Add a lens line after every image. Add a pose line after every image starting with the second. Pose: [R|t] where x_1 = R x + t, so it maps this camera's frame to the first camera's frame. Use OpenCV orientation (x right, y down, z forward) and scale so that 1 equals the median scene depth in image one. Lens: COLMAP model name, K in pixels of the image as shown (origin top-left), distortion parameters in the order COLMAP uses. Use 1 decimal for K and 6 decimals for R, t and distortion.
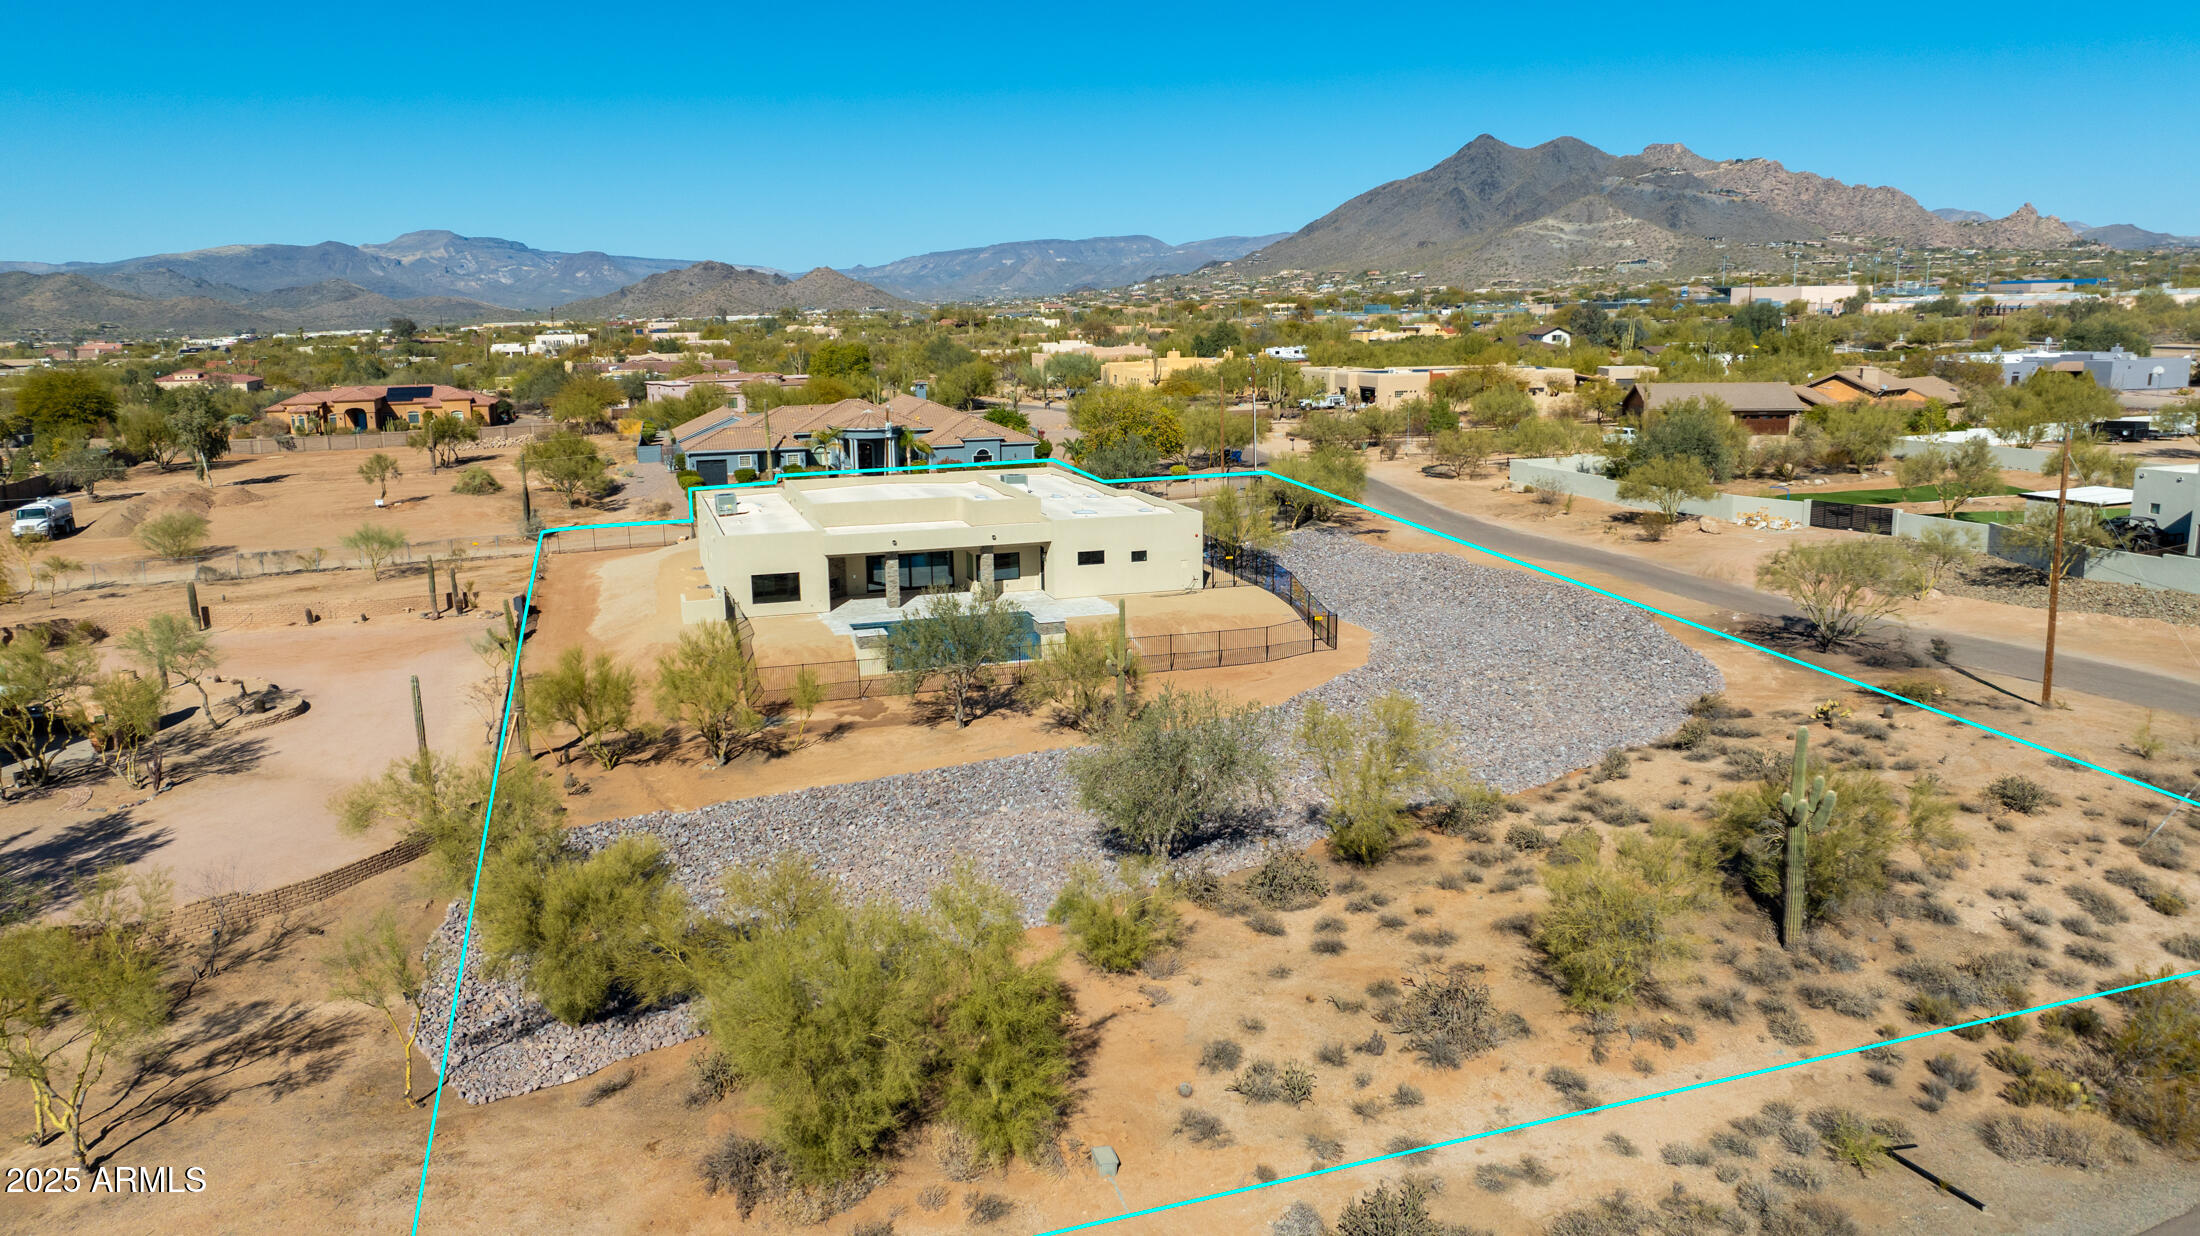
lens RADIAL K [[1551.3, 0, 1105.3], [0, 1551.3, 612.5], [0, 0, 1]] dist [-0.019319, 0.001470]
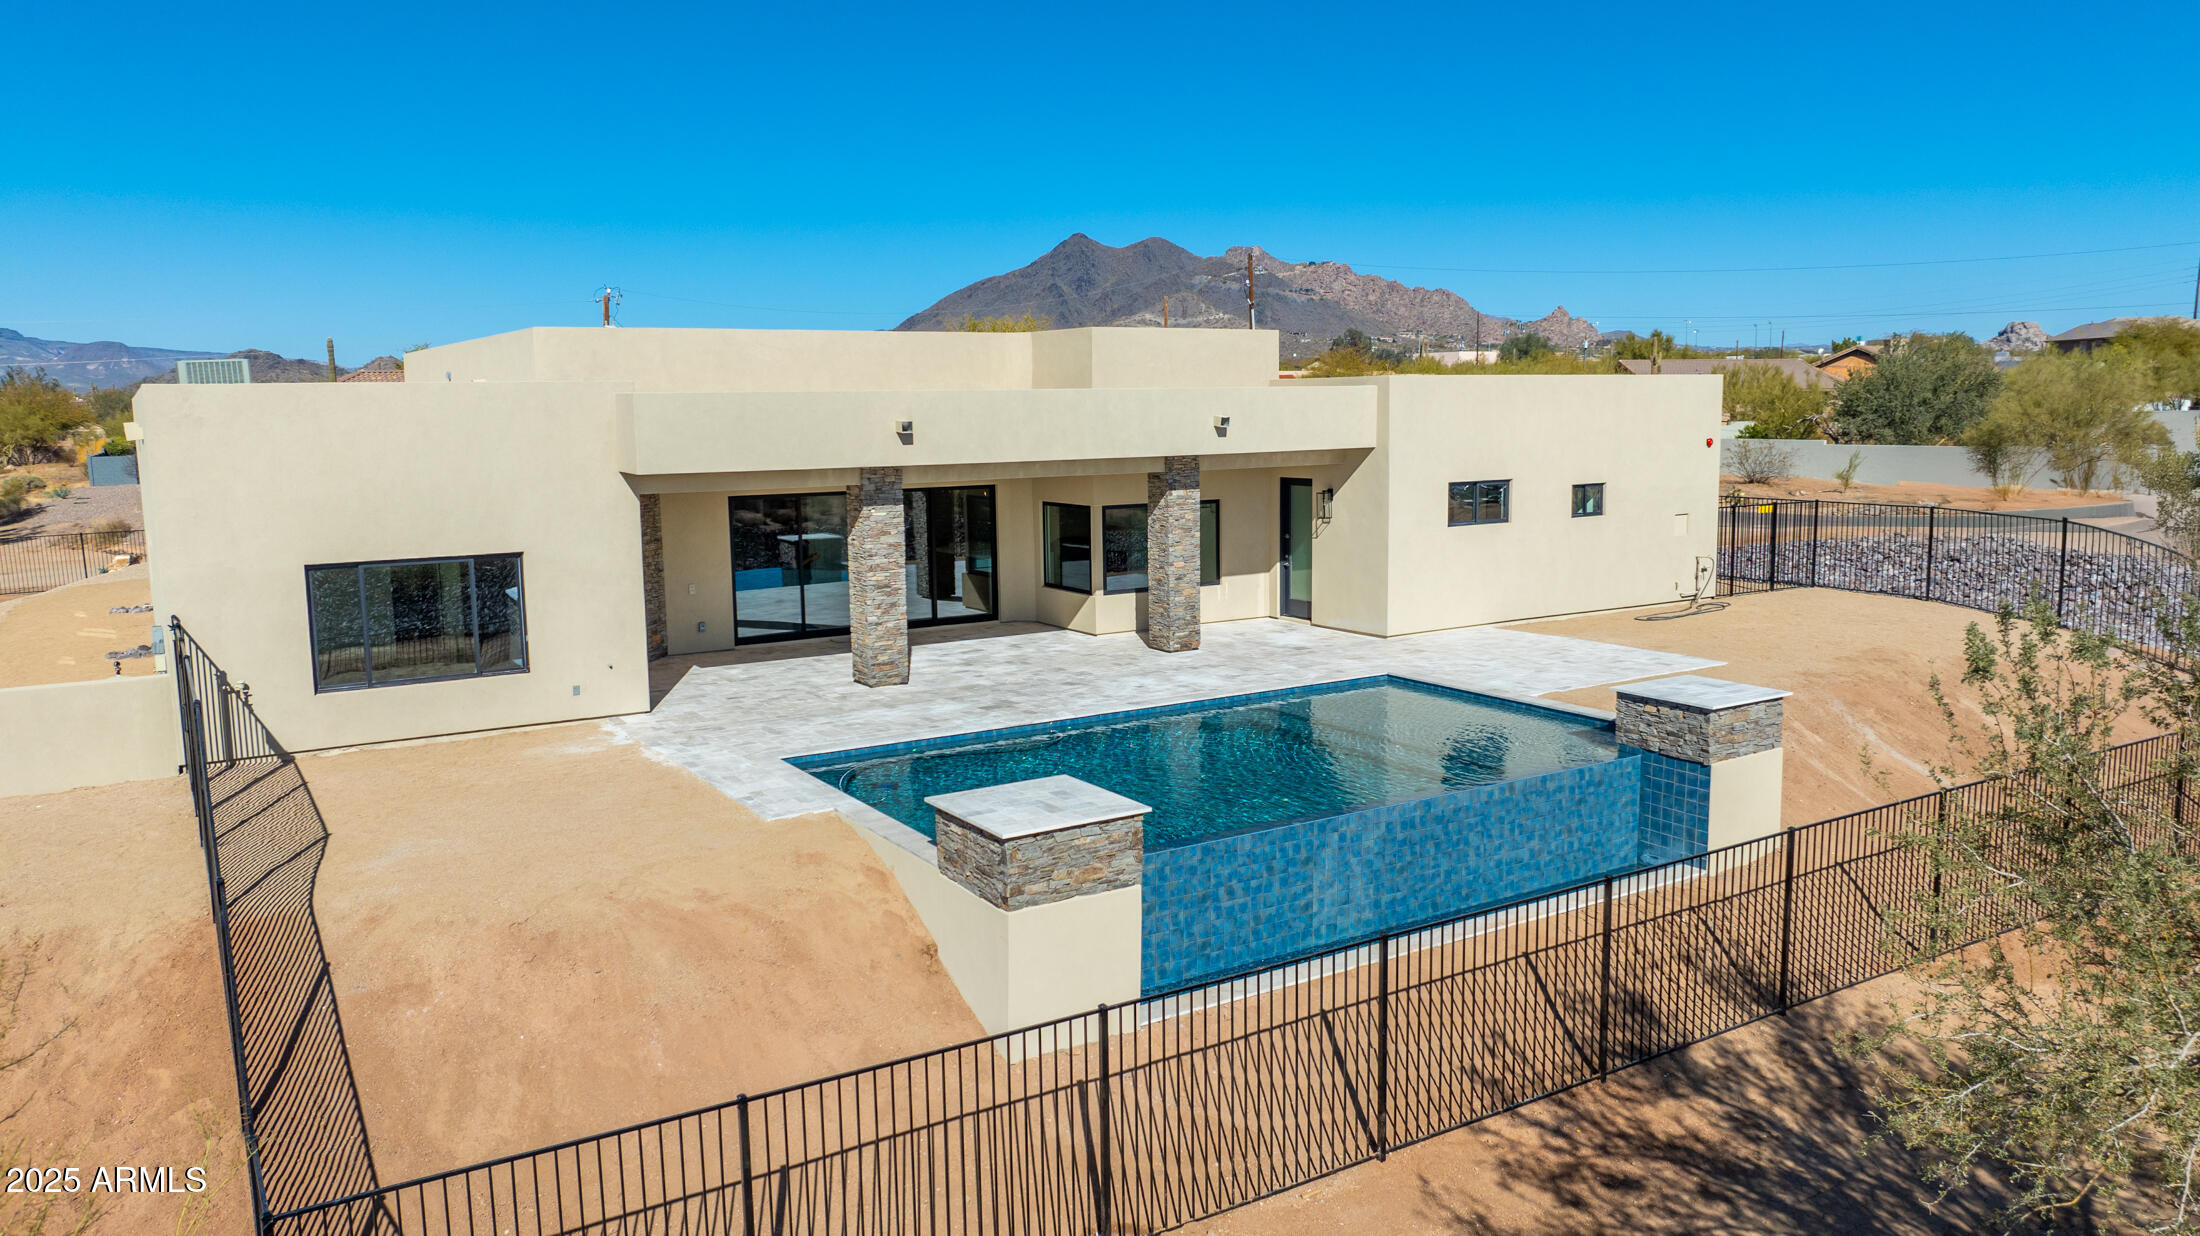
lens RADIAL K [[1551.3, 0, 1105.3], [0, 1551.3, 612.5], [0, 0, 1]] dist [-0.019319, 0.001470]
pose [[0.967595, -0.033088, 0.250332, -0.144929], [0.048371, 0.997306, -0.055146, 0.000813], [-0.247833, 0.065468, 0.966588, 0.635423]]
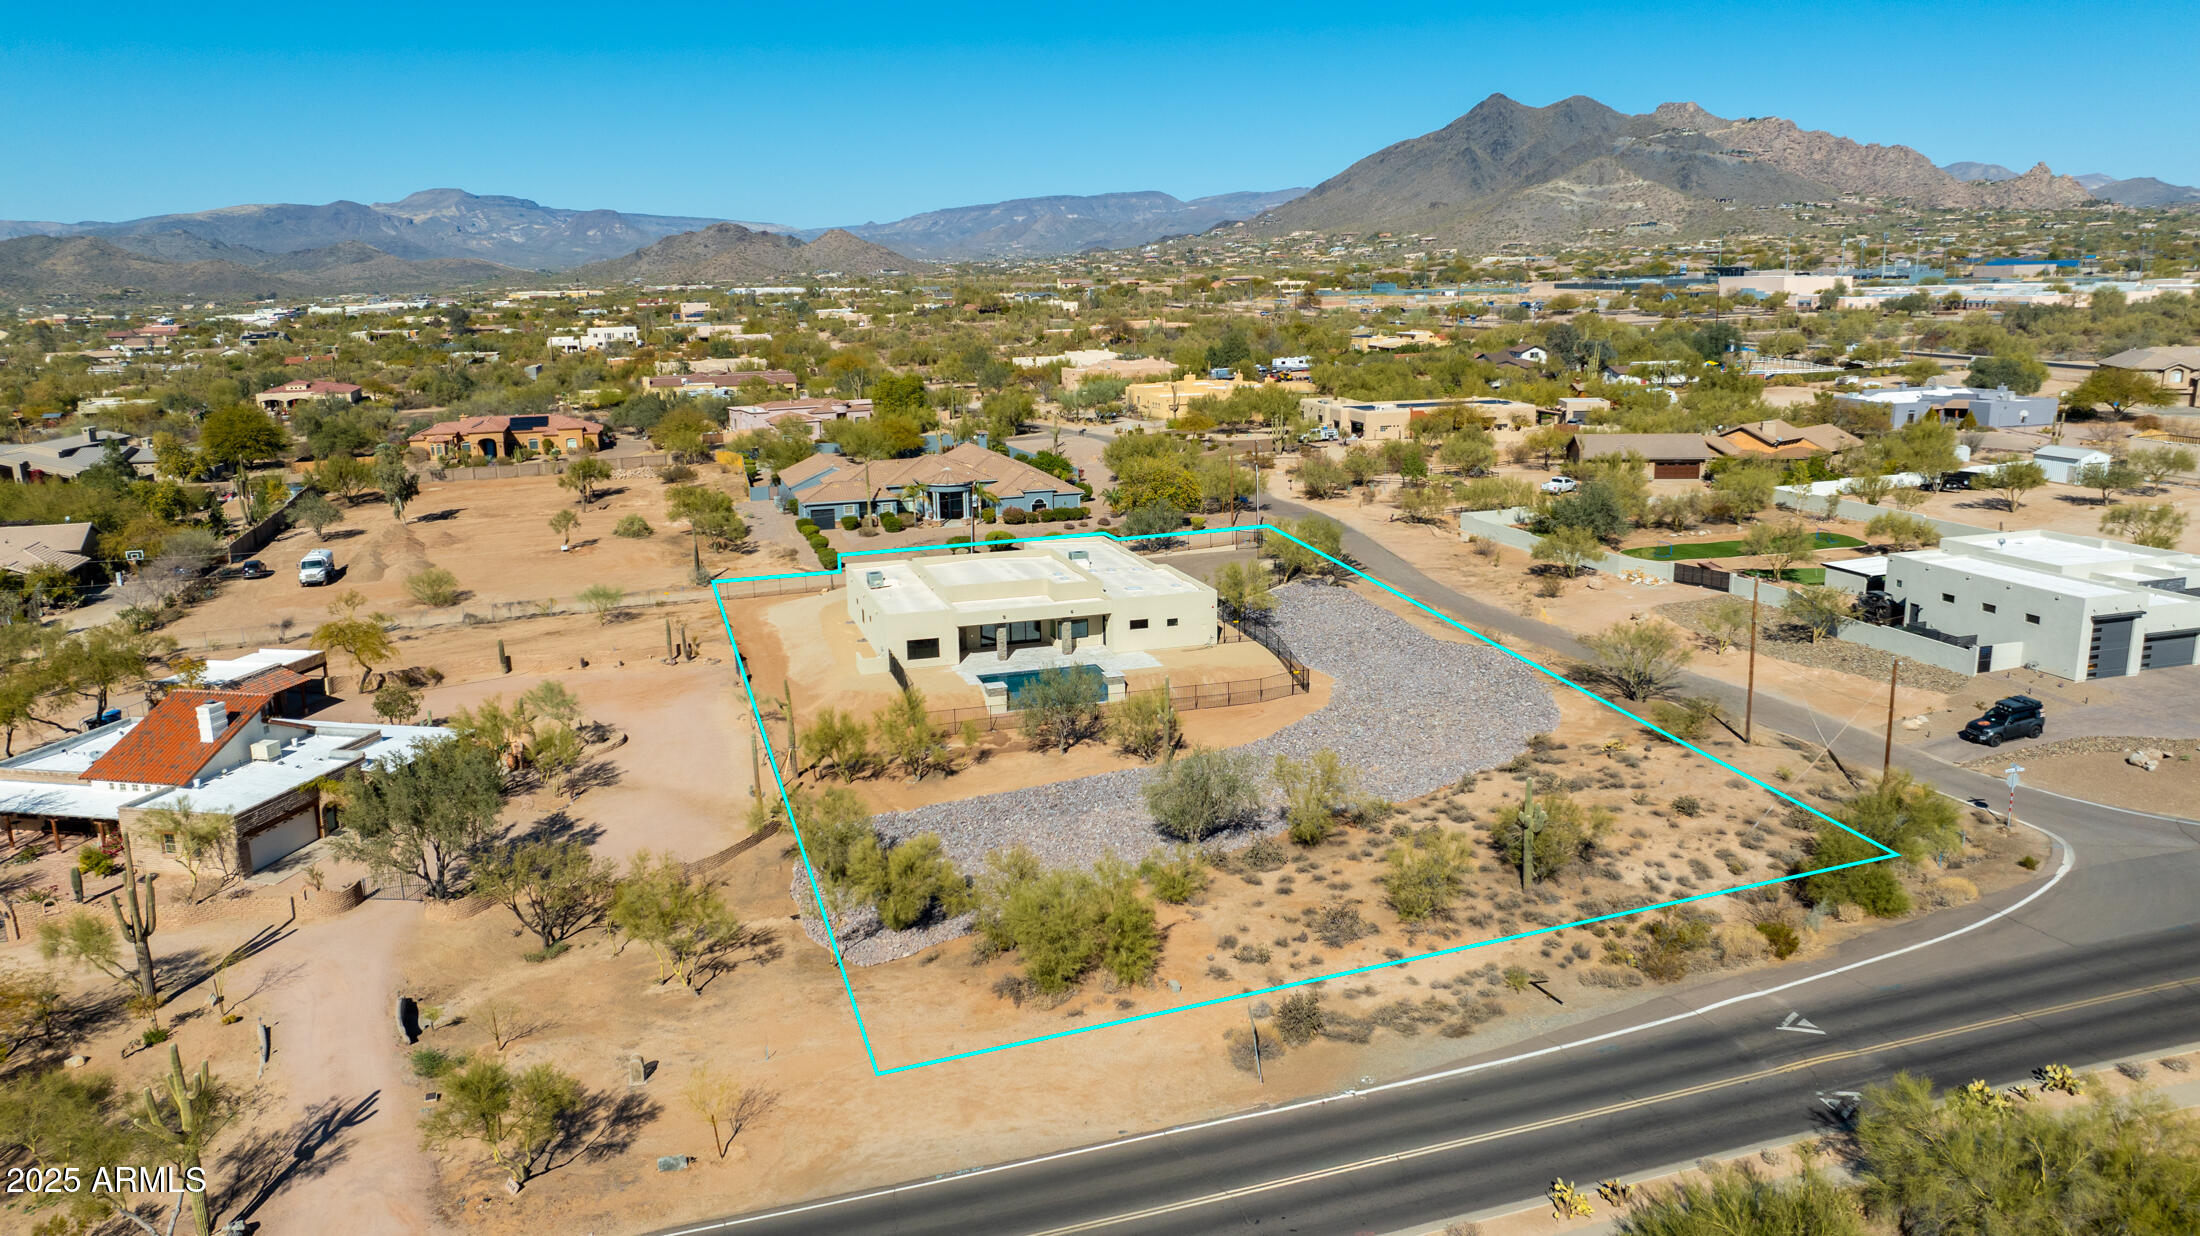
lens RADIAL K [[1547.6, 0, 1106.9], [0, 1547.6, 617.5], [0, 0, 1]] dist [-0.014078, 0.003190]
pose [[0.999977, -0.001058, -0.006676, -0.026066], [0.001264, 0.999518, 0.031035, -0.076260], [0.006640, -0.031043, 0.999496, -0.378932]]
